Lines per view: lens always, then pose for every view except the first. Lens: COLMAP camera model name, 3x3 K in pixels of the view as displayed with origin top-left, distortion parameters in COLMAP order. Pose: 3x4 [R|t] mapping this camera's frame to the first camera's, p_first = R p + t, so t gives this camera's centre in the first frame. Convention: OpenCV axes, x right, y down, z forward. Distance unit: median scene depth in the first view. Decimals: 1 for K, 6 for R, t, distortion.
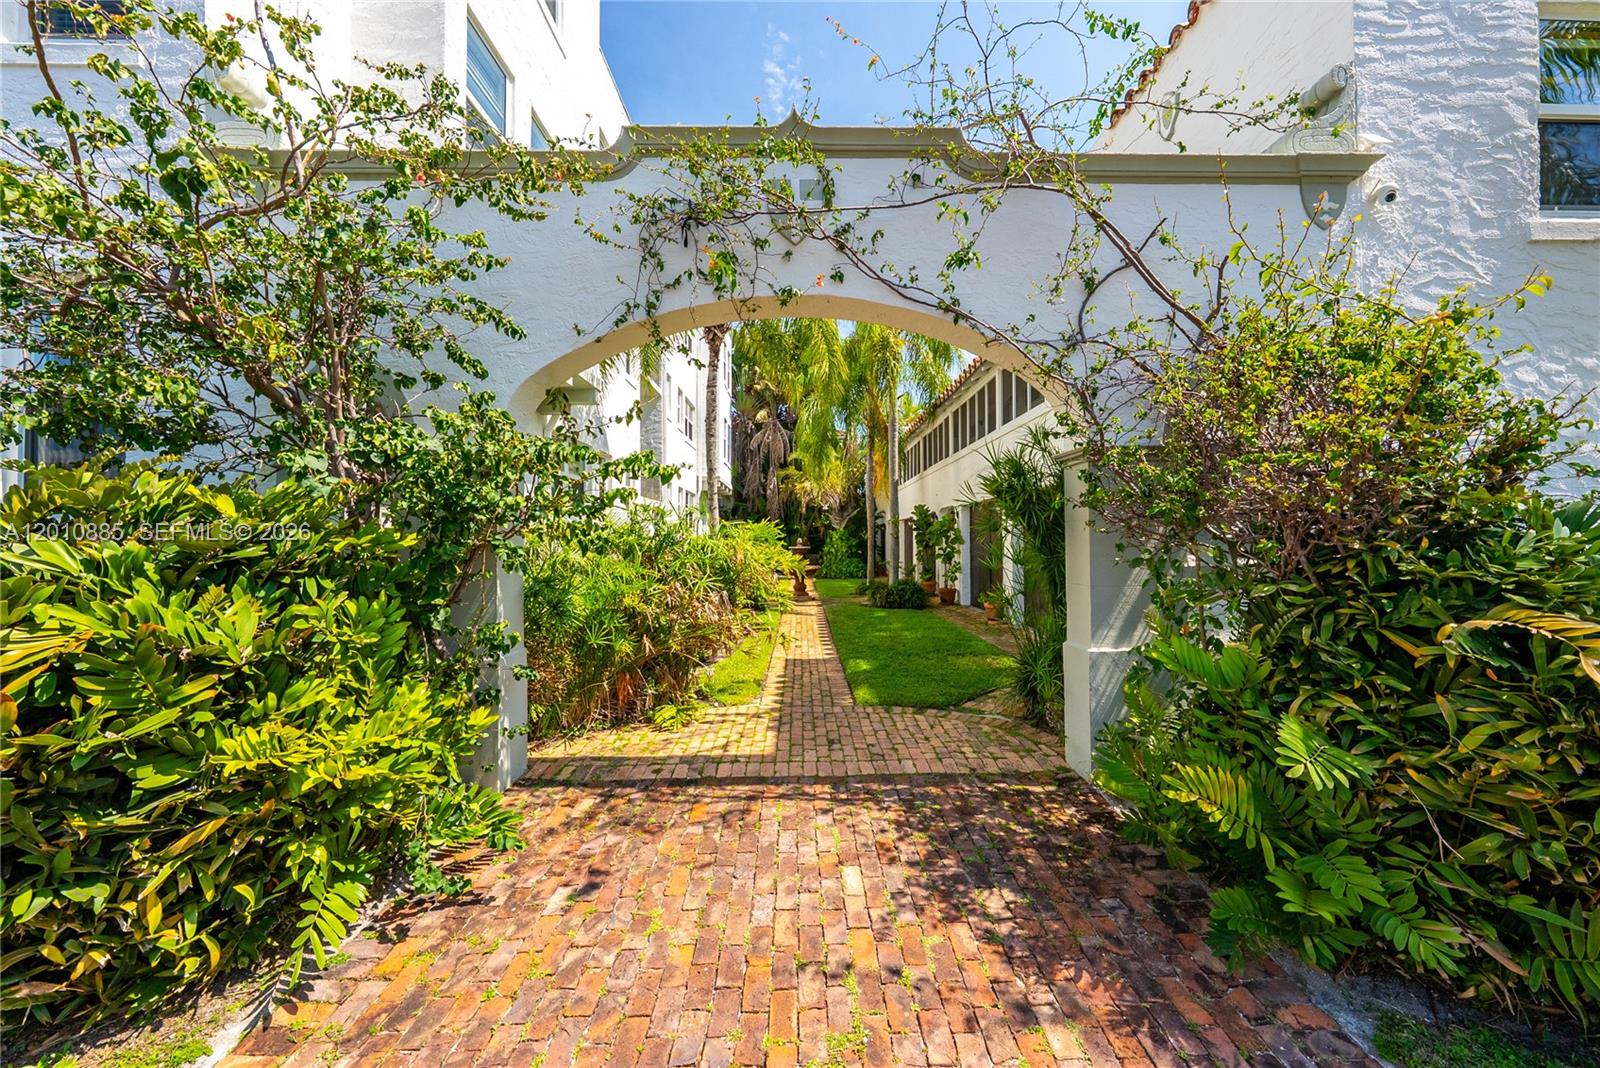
lens RADIAL K [[563.2, 0, 793.1], [0, 563.2, 533.4], [0, 0, 1]] dist [-0.009728, 0.000229]
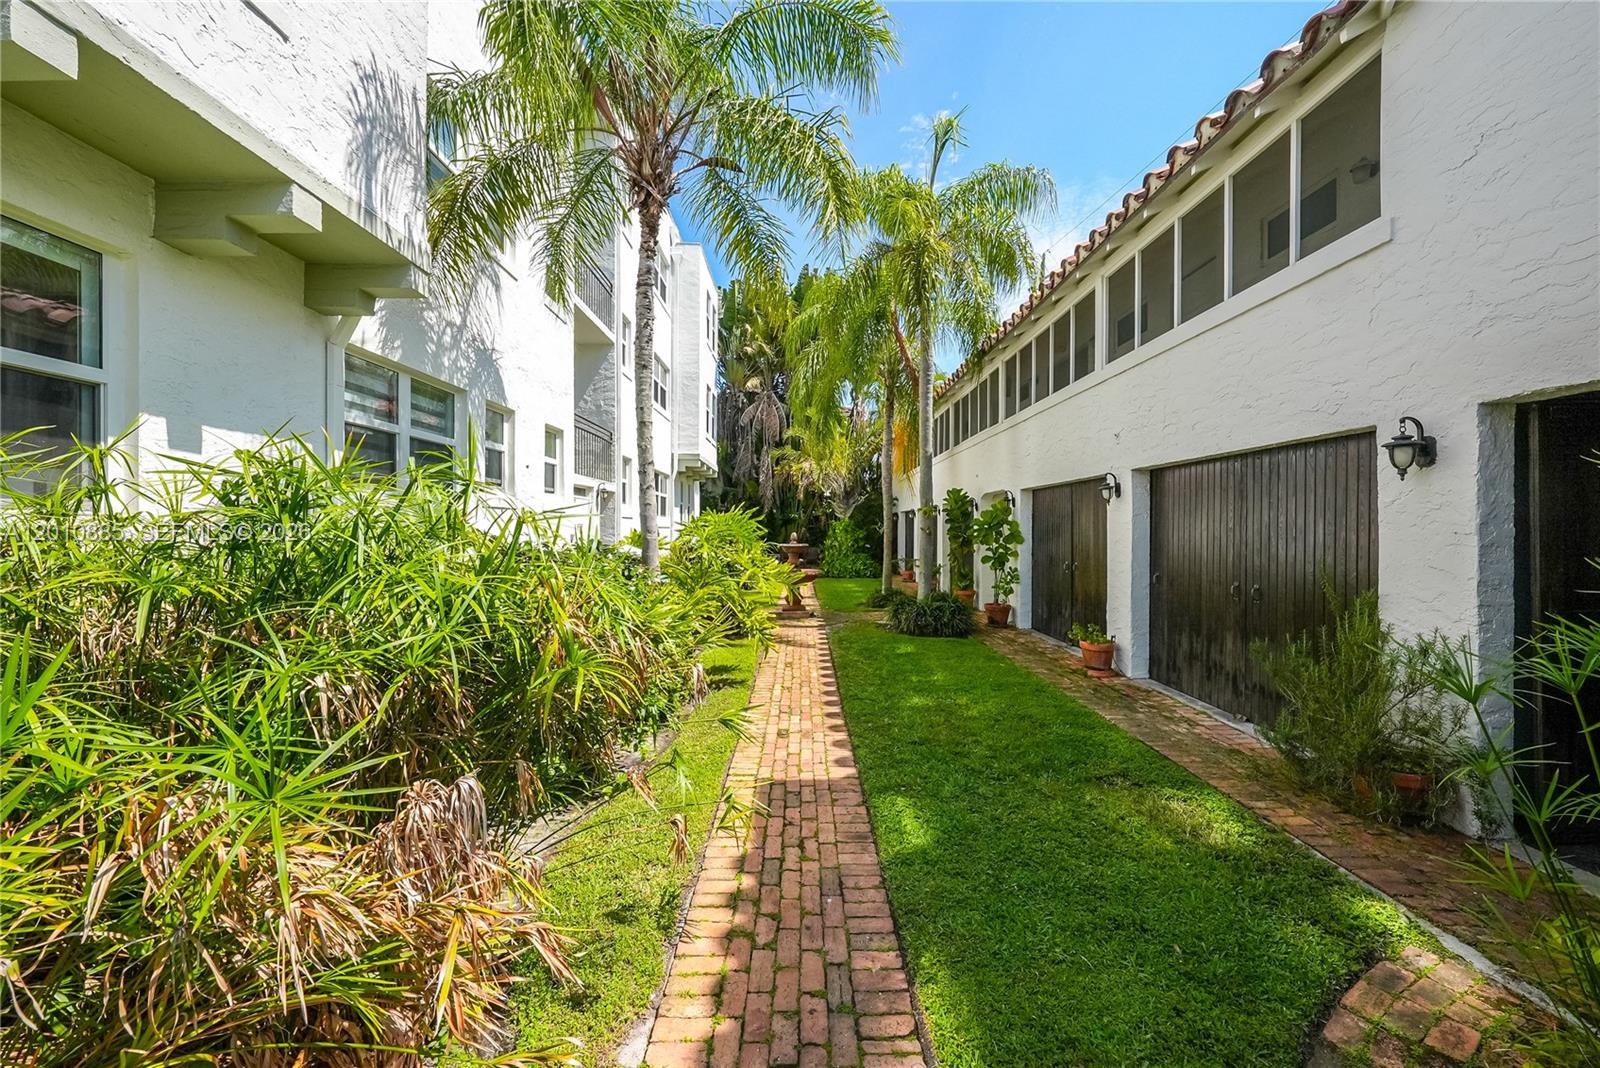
lens RADIAL K [[563.2, 0, 792.6], [0, 563.2, 529.2], [0, 0, 1]] dist [-0.009728, 0.000229]
pose [[0.999969, 0.007664, -0.001910, 0.008644], [-0.007639, 0.999887, 0.012967, -0.004104], [0.002009, -0.012952, 0.999914, 0.199027]]
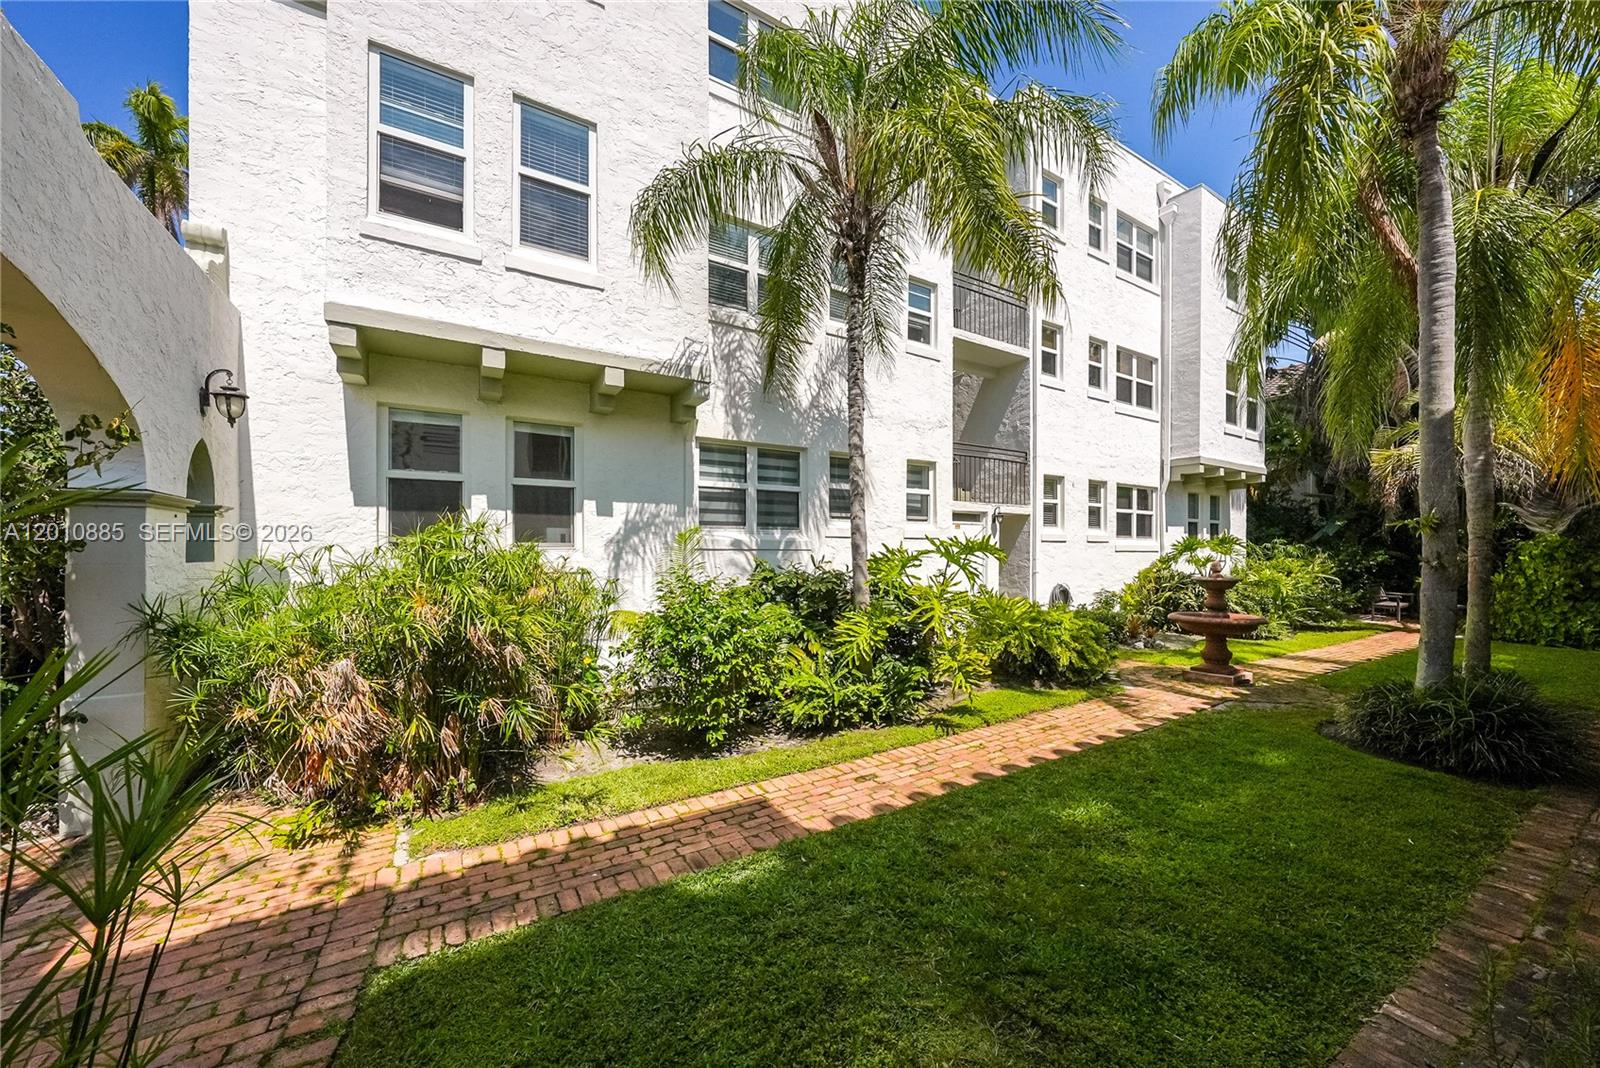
lens RADIAL K [[563.2, 0, 787.8], [0, 563.2, 546.8], [0, 0, 1]] dist [-0.009728, 0.000229]
pose [[0.518403, 0.004568, -0.855124, 0.178082], [0.005805, 0.999944, 0.008861, -0.008342], [0.855117, -0.009558, 0.518347, 0.294319]]
